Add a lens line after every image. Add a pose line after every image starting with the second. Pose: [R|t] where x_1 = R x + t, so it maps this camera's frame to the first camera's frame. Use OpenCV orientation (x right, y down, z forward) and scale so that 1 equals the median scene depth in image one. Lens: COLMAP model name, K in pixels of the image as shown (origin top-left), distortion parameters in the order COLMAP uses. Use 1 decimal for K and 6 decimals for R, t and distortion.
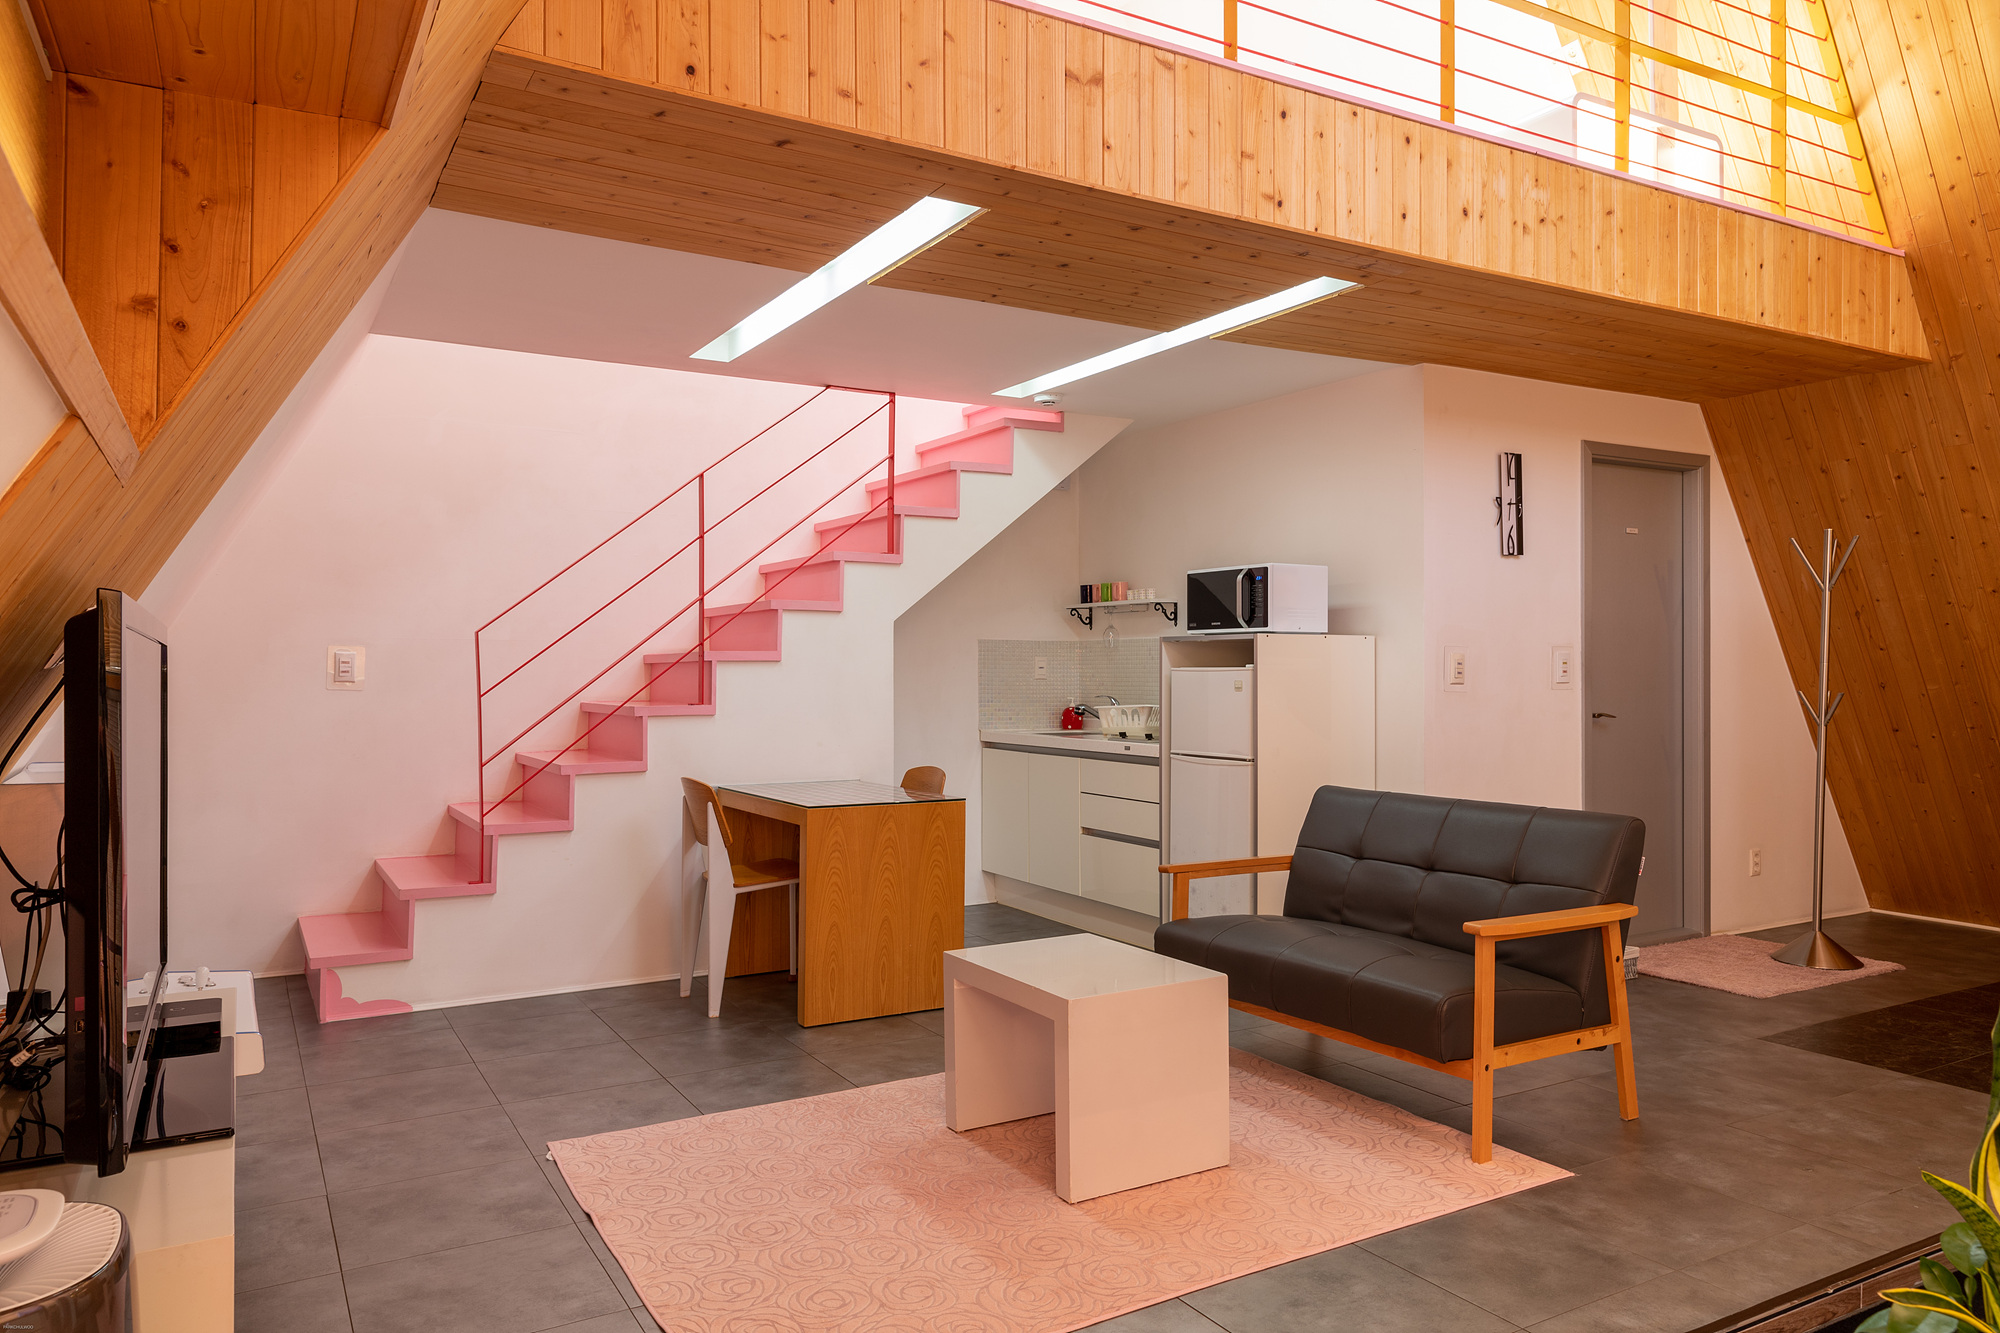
lens RADIAL K [[1253.3, 0, 1000.0], [0, 1253.3, 666.5], [0, 0, 1]] dist [0.004695, -0.069316]
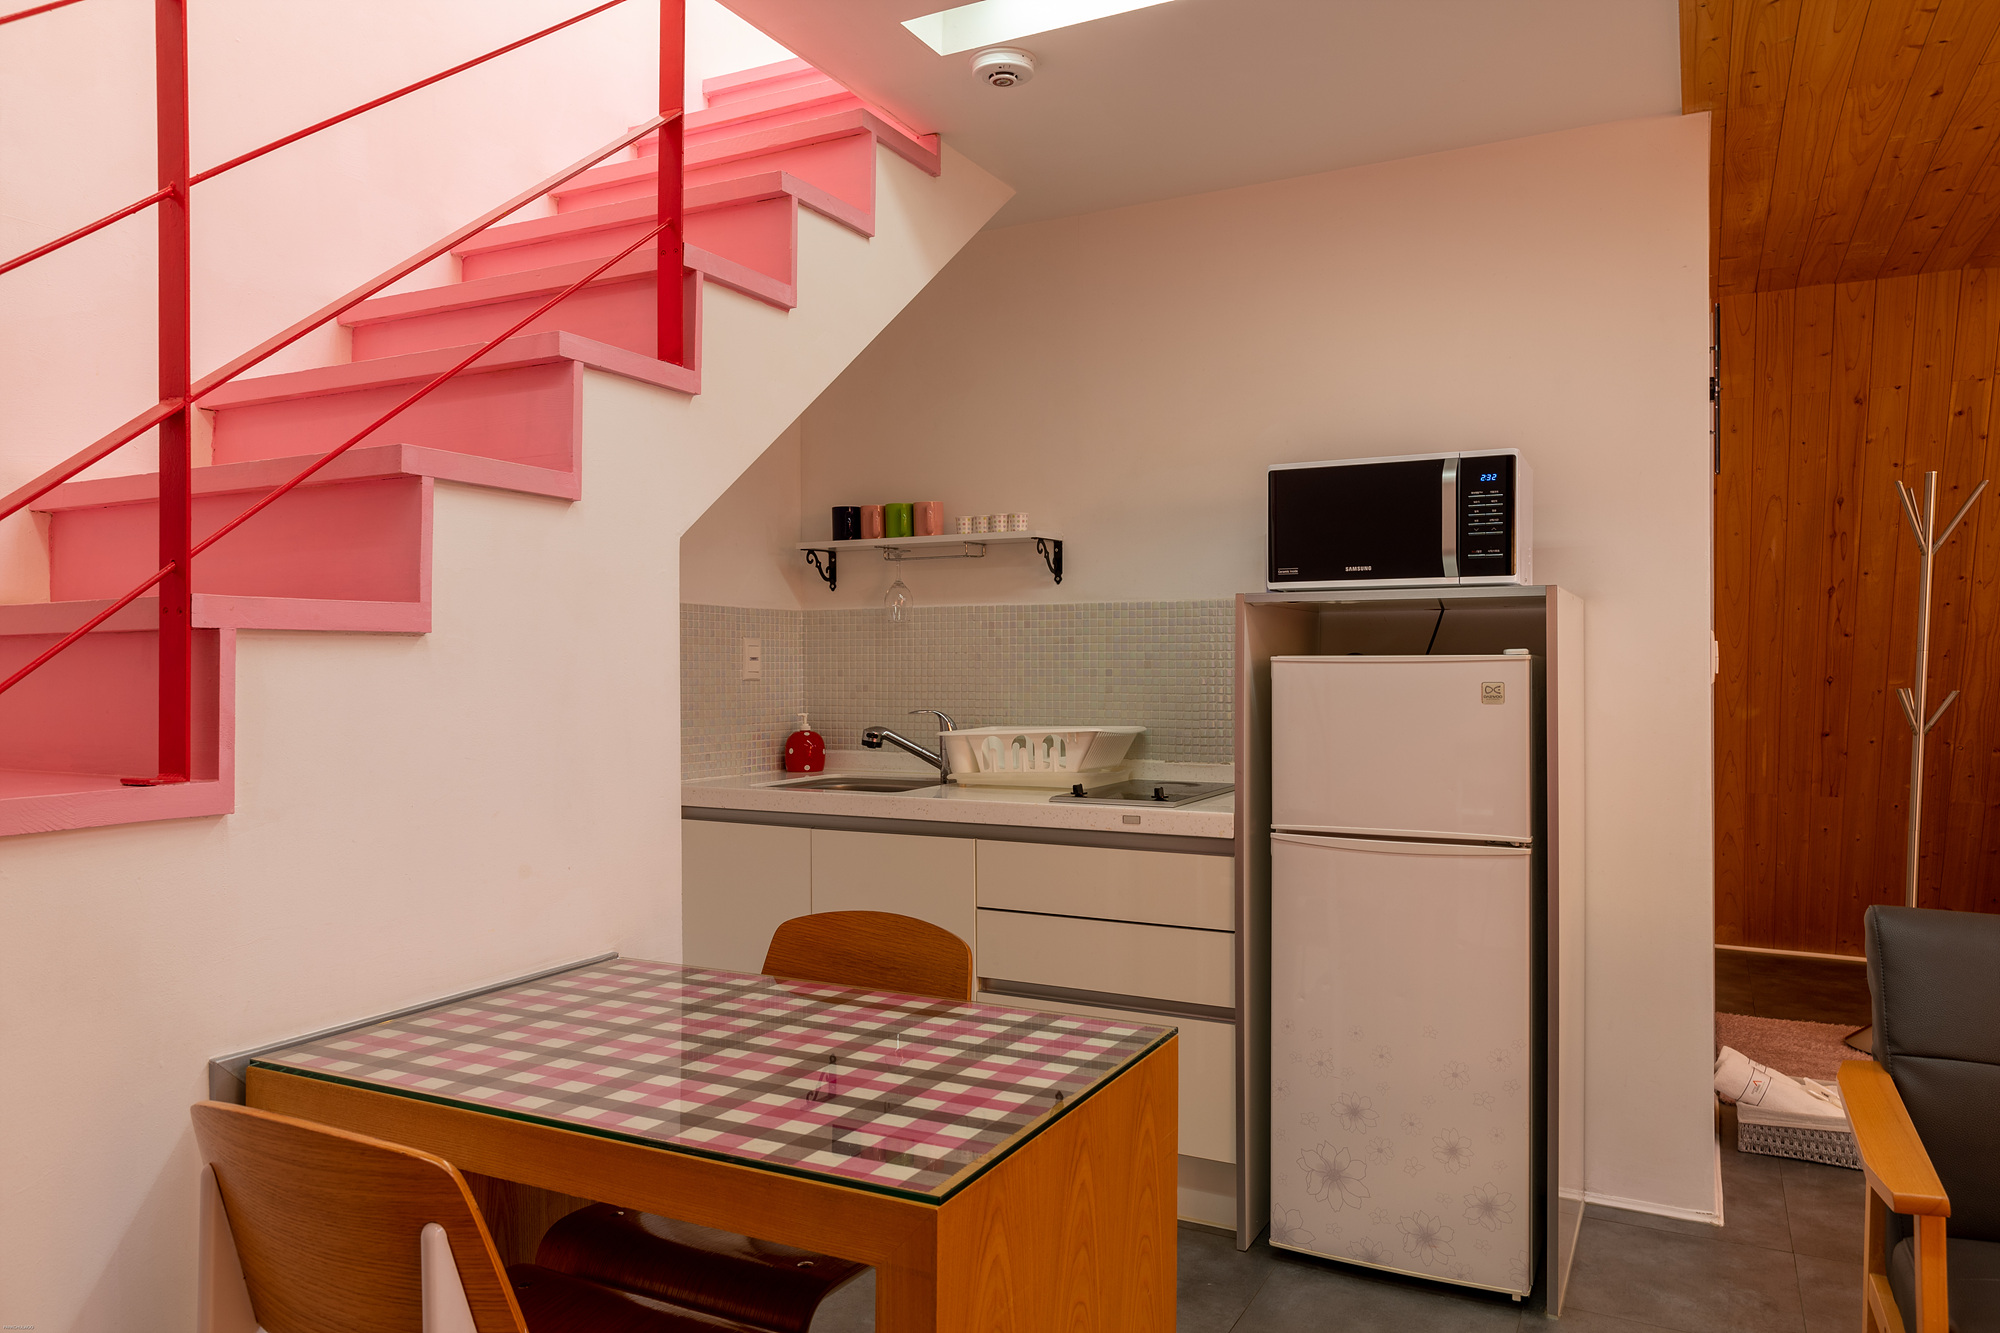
lens RADIAL K [[1336.3, 0, 1000.0], [0, 1336.3, 666.5], [0, 0, 1]] dist [0.013736, -0.002206]
pose [[0.853584, -0.000023, 0.520955, -0.187243], [-0.001180, 0.999997, 0.001977, 0.003491], [-0.520954, -0.002302, 0.853582, 0.498310]]
